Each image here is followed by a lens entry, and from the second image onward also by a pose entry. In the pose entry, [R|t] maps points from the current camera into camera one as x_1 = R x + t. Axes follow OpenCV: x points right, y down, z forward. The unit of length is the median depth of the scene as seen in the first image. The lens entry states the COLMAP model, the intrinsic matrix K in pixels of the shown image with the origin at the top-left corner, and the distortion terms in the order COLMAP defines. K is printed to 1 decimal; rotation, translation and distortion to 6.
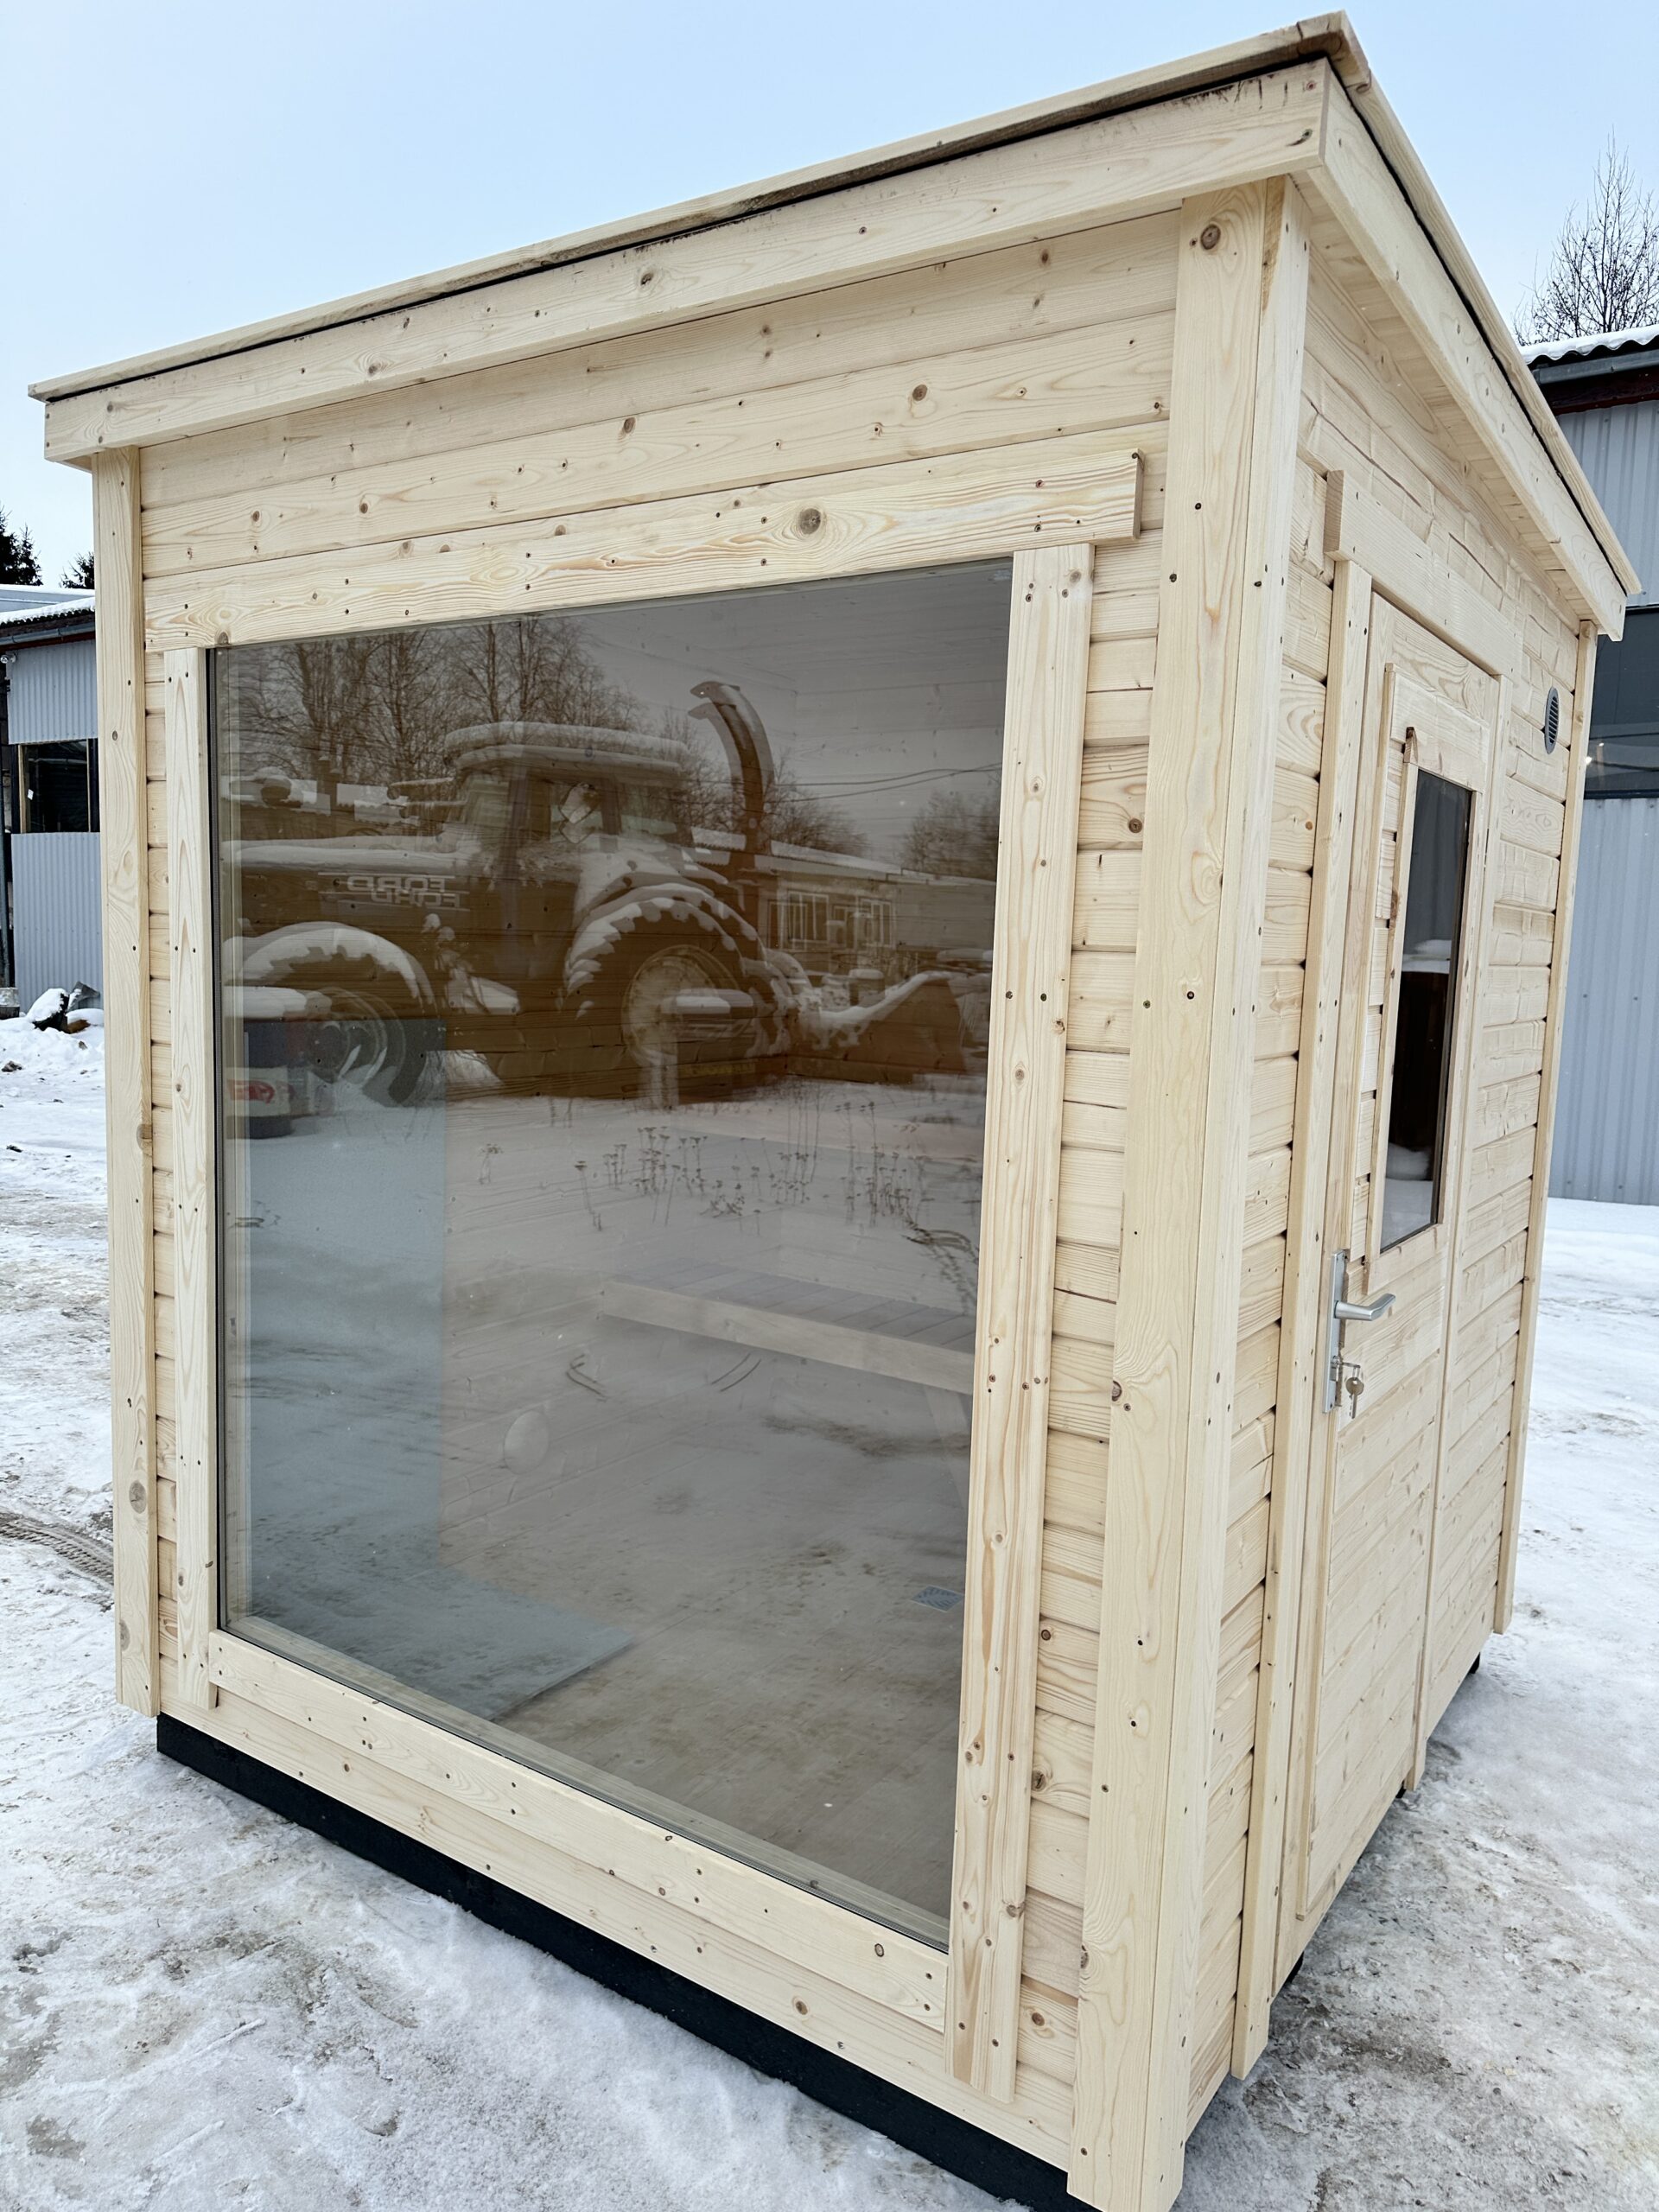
lens RADIAL K [[1544.8, 0, 824.9], [0, 1544.8, 1108.4], [0, 0, 1]] dist [0.055121, -0.064509]
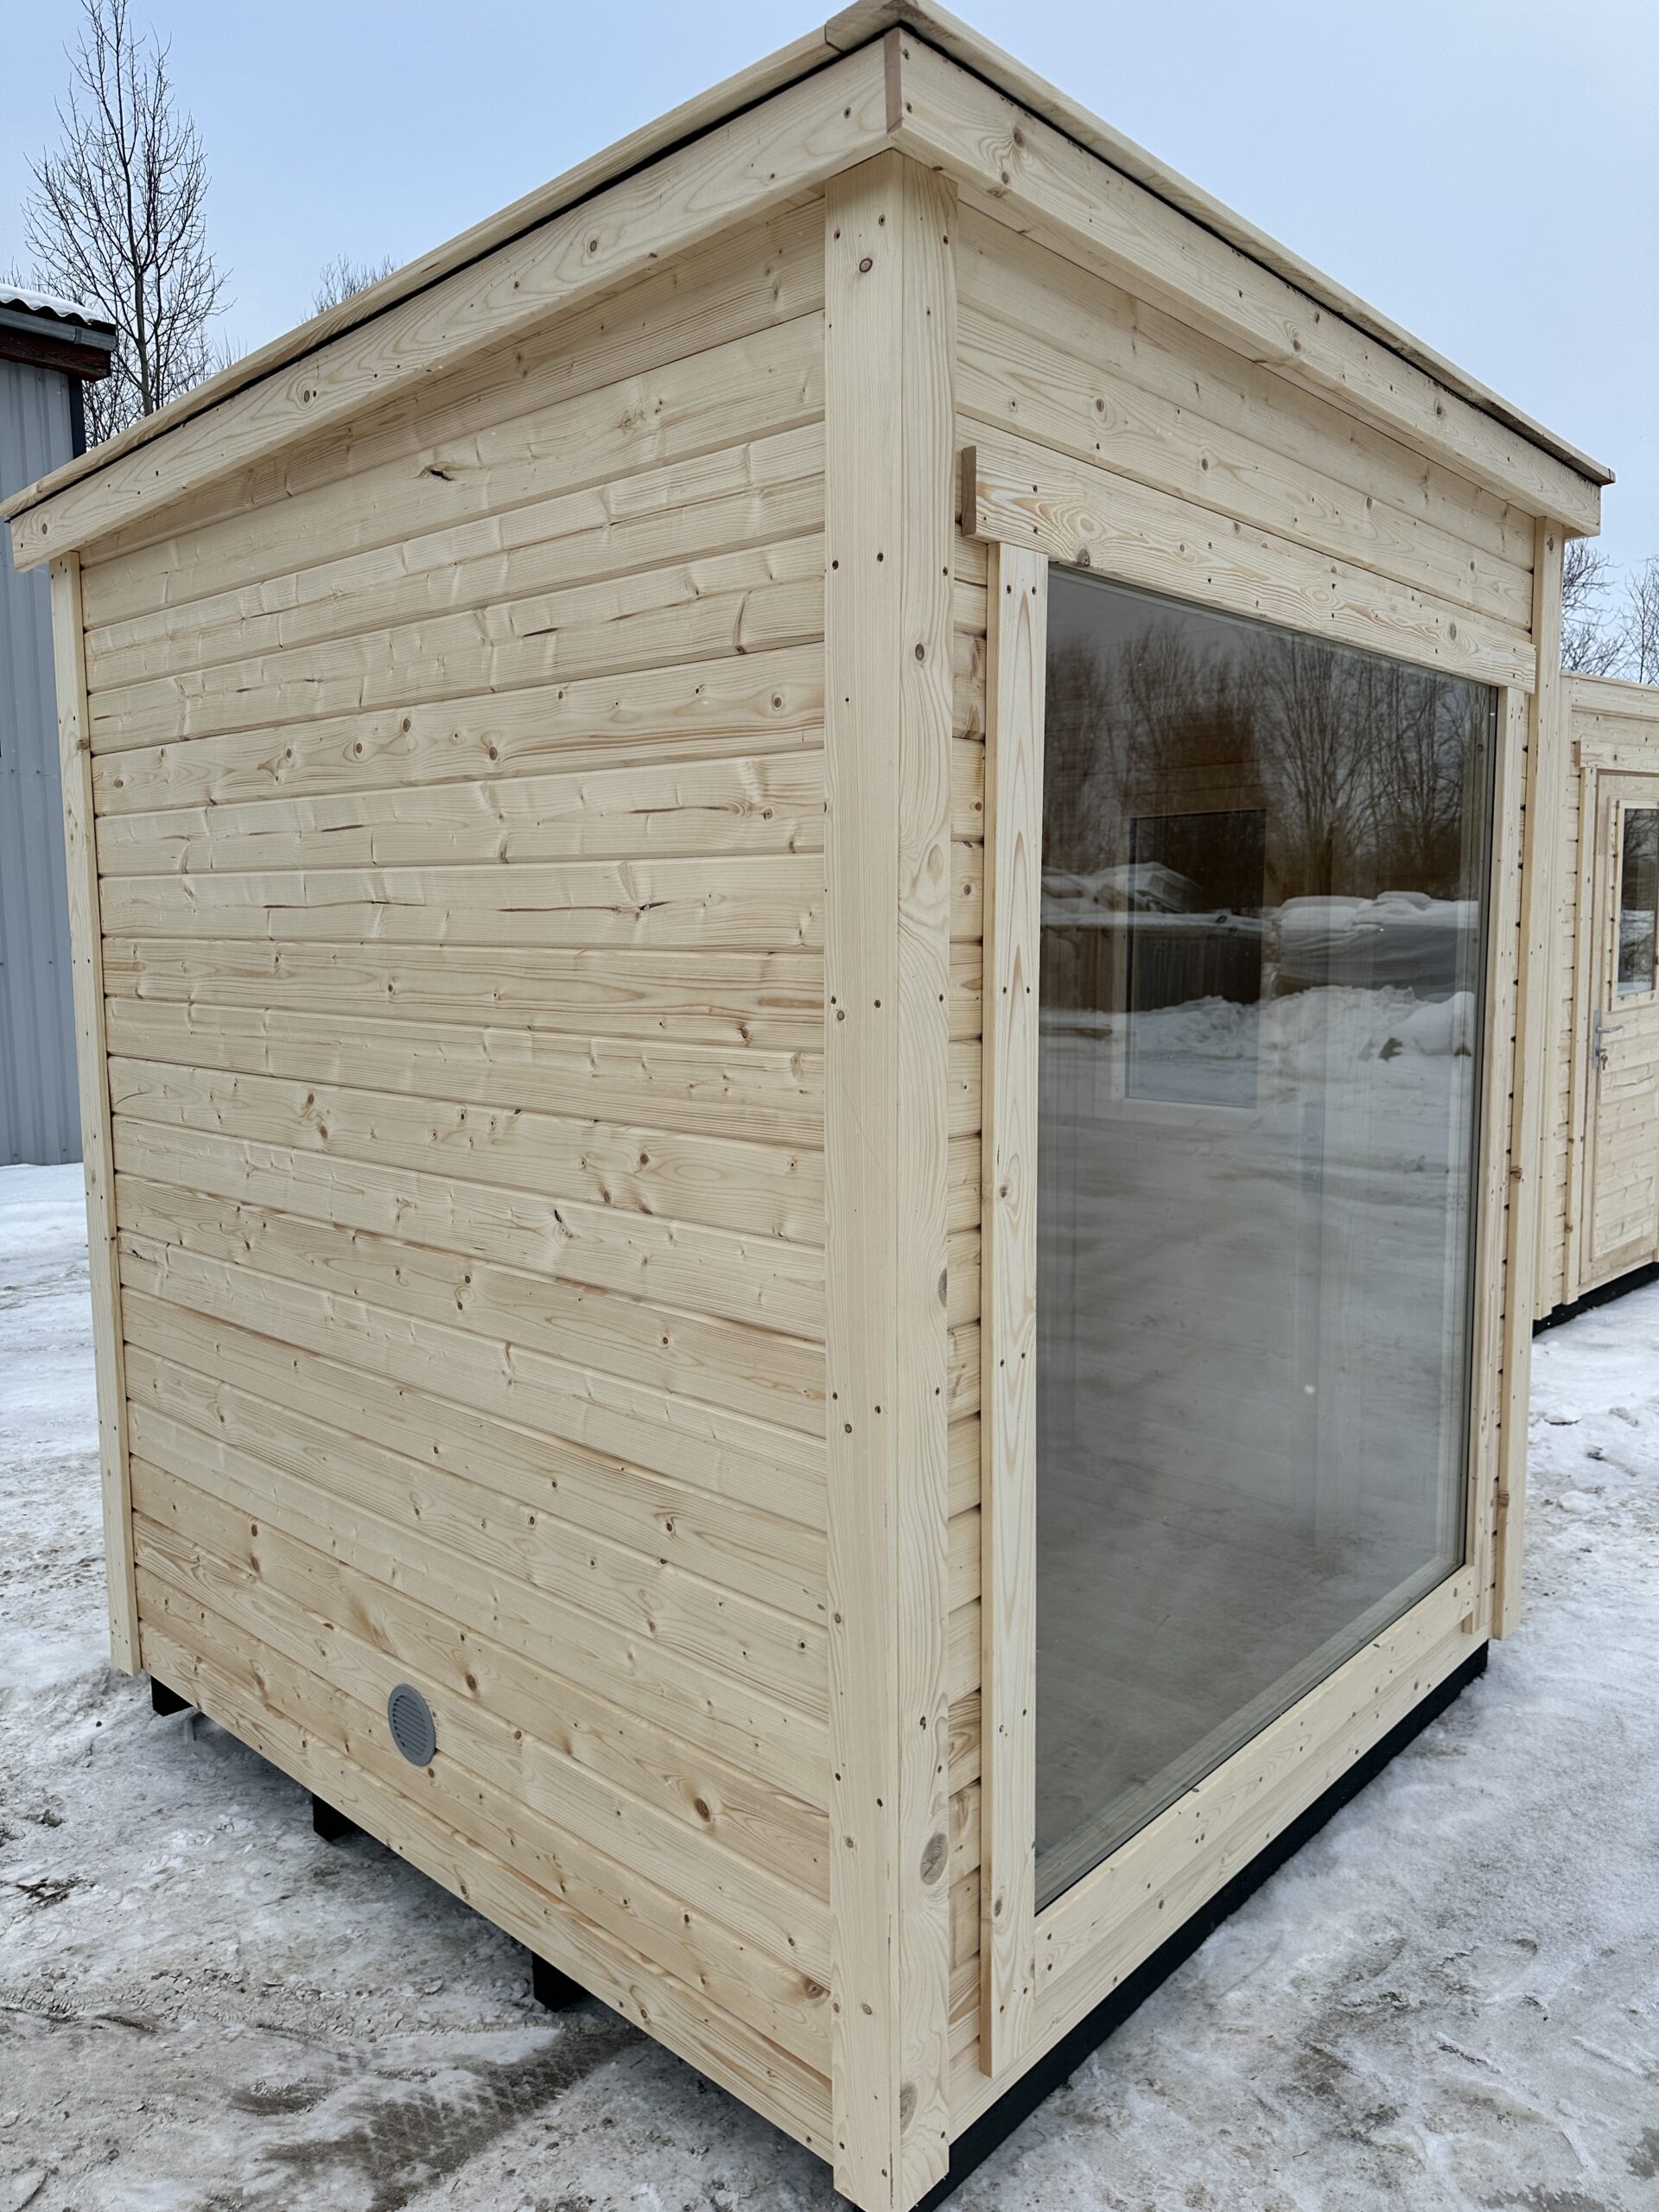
lens RADIAL K [[1544.8, 0, 843.3], [0, 1544.8, 1100.6], [0, 0, 1]] dist [0.055121, -0.064509]
pose [[0.141091, -0.148498, 0.978796, -1.247099], [0.126693, 0.983265, 0.130914, -0.172727], [-0.981856, 0.105536, 0.157544, 1.103935]]
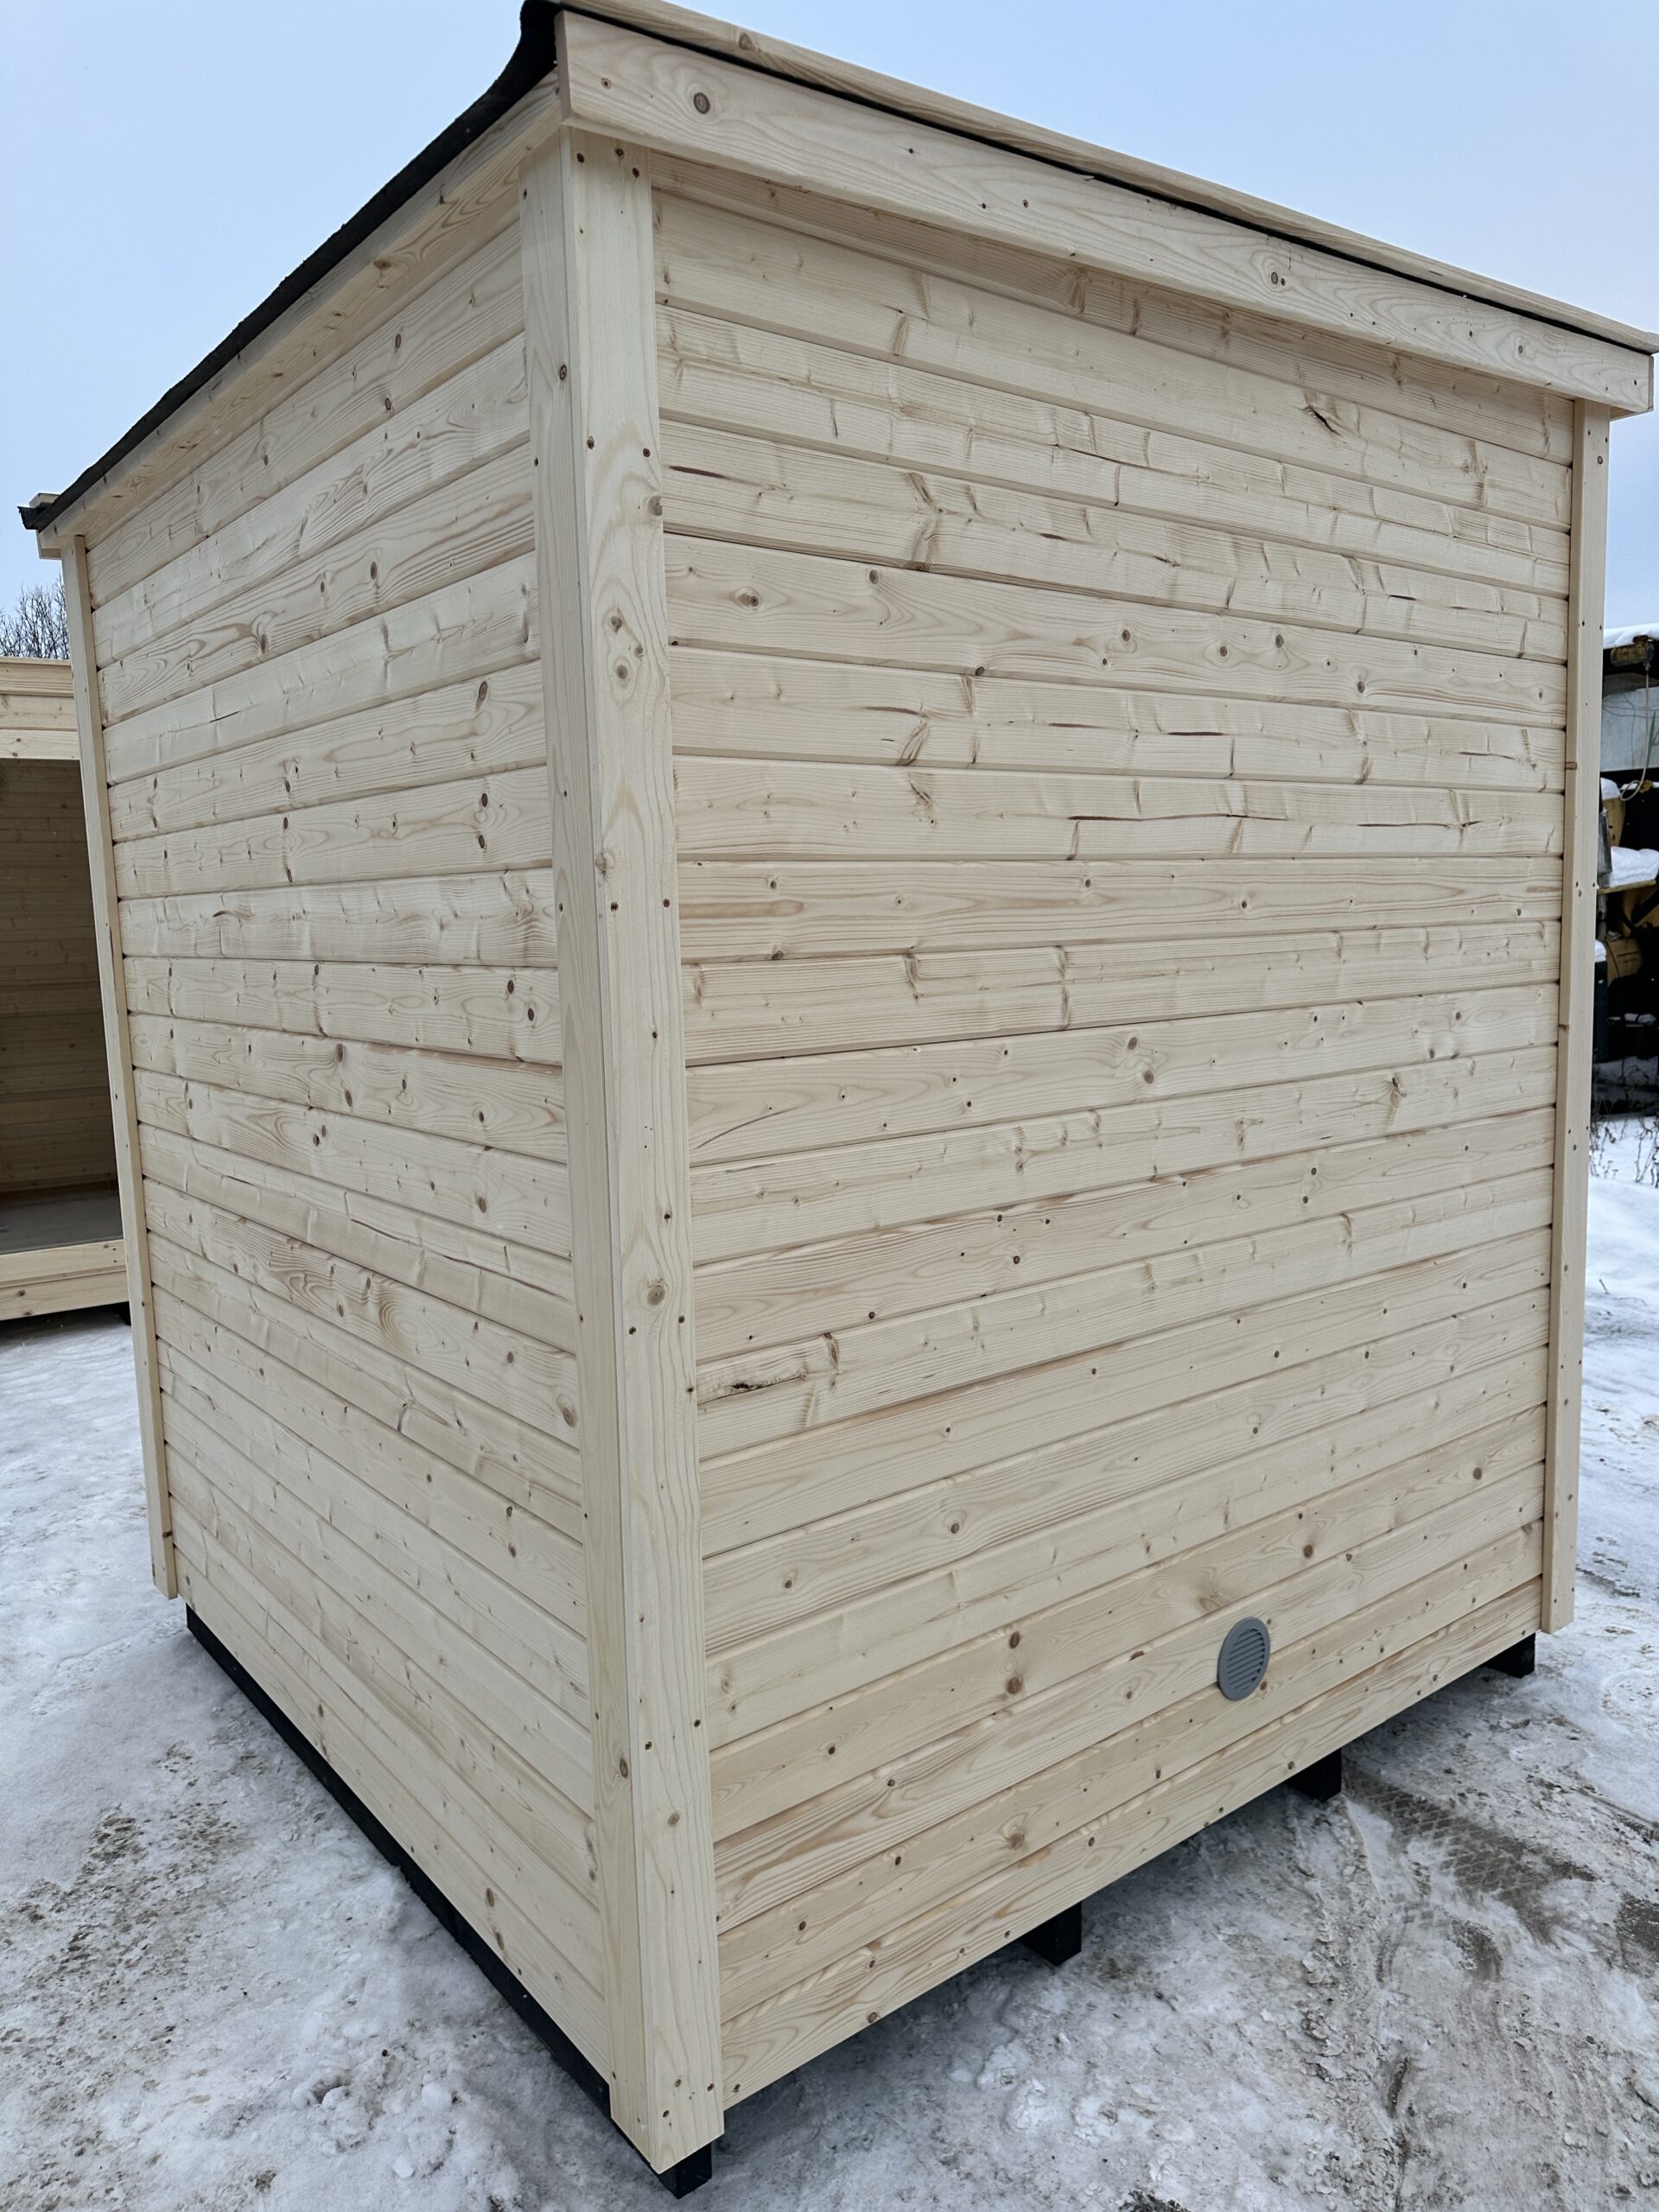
lens RADIAL K [[1544.8, 0, 834.5], [0, 1544.8, 1100.8], [0, 0, 1]] dist [0.055121, -0.064509]
pose [[-0.950916, -0.043000, 0.306446, -0.368117], [0.035060, 0.968951, 0.244753, -0.277629], [-0.307456, 0.243483, -0.919884, 2.535874]]
